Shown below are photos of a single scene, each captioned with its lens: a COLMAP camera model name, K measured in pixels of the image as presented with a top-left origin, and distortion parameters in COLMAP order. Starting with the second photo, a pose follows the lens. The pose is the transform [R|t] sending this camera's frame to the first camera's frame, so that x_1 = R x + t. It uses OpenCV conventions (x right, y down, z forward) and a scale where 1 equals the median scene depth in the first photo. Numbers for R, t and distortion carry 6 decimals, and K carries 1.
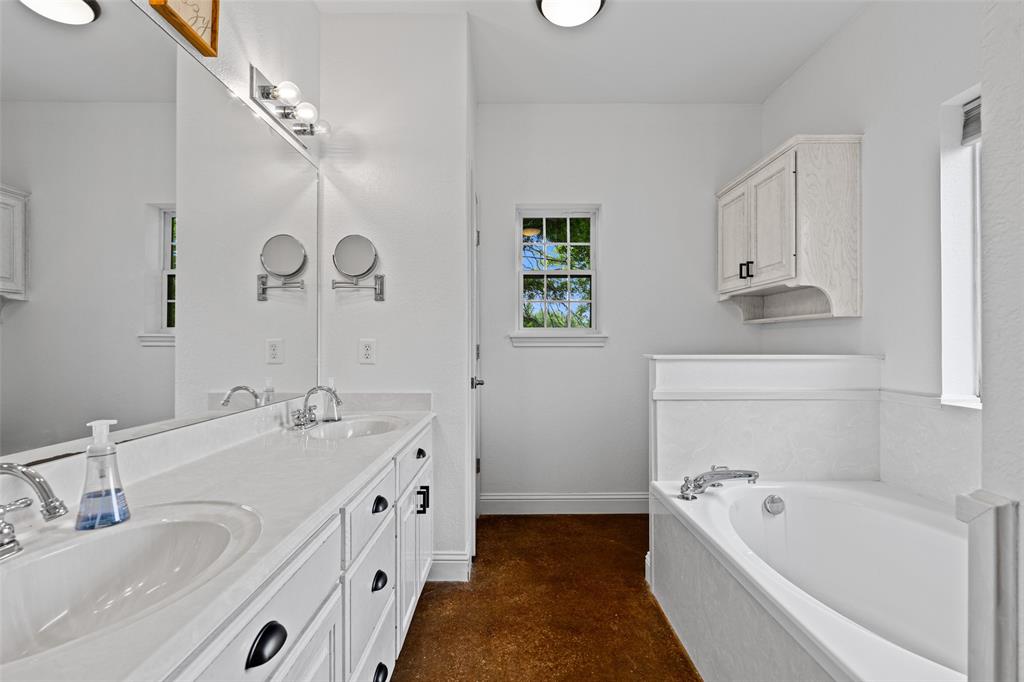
lens RADIAL K [[478.9, 0, 513.3], [0, 478.9, 342.9], [0, 0, 1]] dist [0.003443, -0.000416]
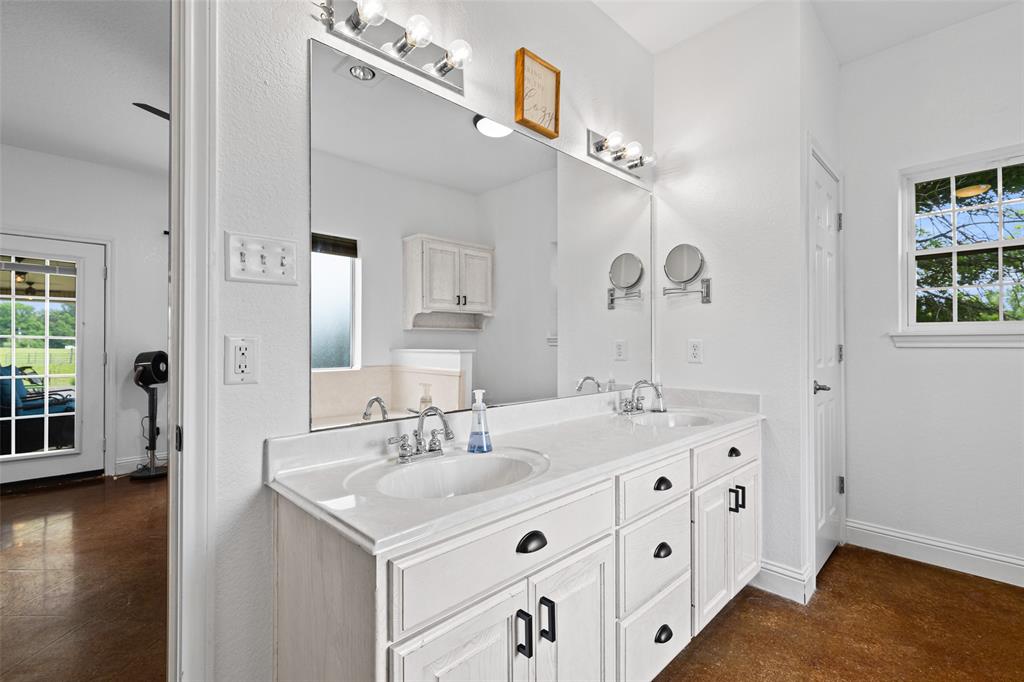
lens RADIAL K [[463.7, 0, 508.4], [0, 463.7, 342.7], [0, 0, 1]] dist [0.012816, -0.001317]
pose [[0.693935, -0.002198, -0.720035, 0.171870], [0.001924, 0.999997, -0.001198, -0.000749], [0.720035, -0.000554, 0.693937, -0.024681]]
